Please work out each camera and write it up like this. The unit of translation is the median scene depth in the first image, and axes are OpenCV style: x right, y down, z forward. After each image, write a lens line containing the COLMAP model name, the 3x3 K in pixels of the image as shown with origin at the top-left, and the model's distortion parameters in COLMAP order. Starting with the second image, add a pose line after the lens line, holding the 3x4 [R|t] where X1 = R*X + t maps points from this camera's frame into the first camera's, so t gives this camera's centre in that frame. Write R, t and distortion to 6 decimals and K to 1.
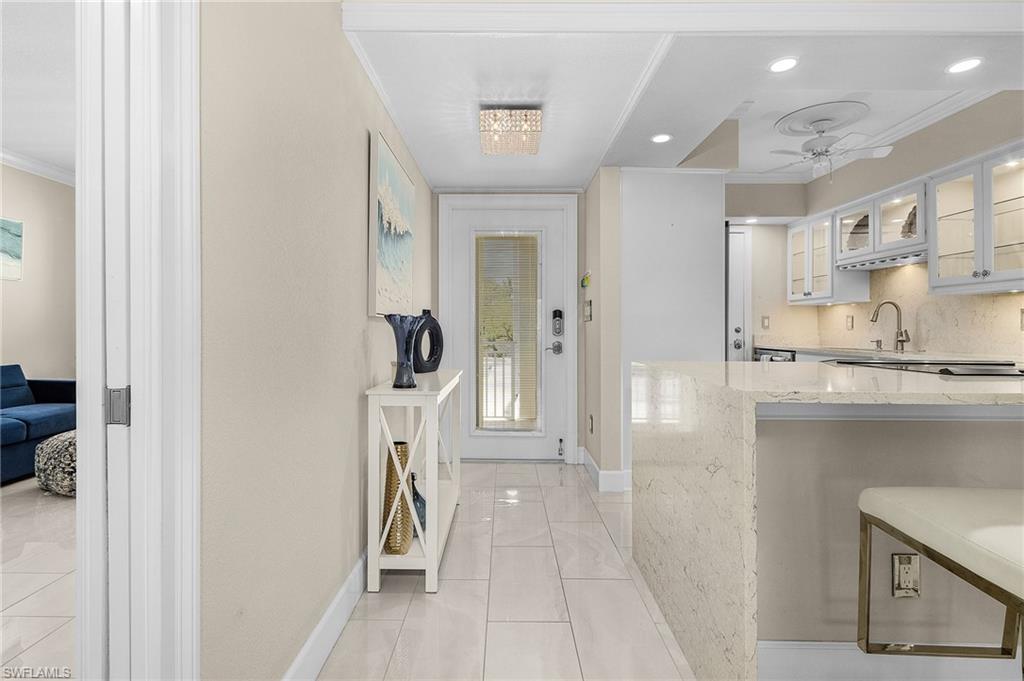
lens RADIAL K [[477.8, 0, 495.4], [0, 477.8, 336.3], [0, 0, 1]] dist [0.000200, -0.001459]
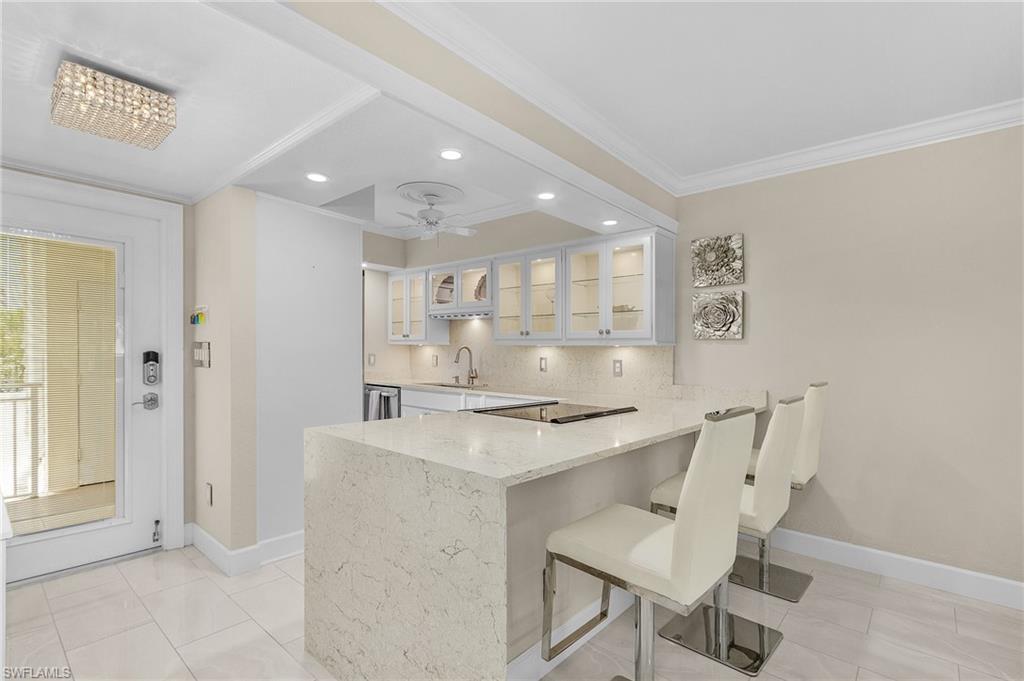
lens RADIAL K [[477.8, 0, 495.8], [0, 477.8, 356.1], [0, 0, 1]] dist [0.000200, -0.001459]
pose [[0.653451, -0.006014, 0.756945, -0.090184], [0.004313, 0.999982, 0.004222, -0.050509], [-0.756956, 0.000506, 0.653465, 0.095426]]
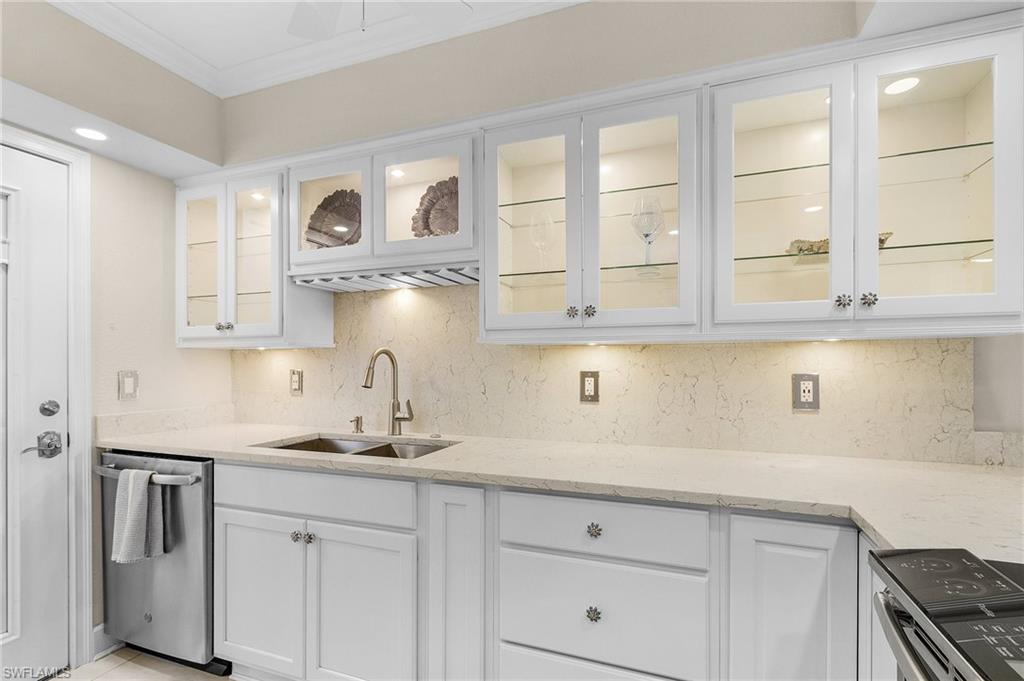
lens RADIAL K [[477.8, 0, 504.0], [0, 477.8, 349.7], [0, 0, 1]] dist [0.000200, -0.001459]
pose [[0.332370, 0.014118, 0.943043, 0.333588], [0.022583, 0.999482, -0.022923, -0.055265], [-0.942879, 0.028915, 0.331880, 0.659457]]
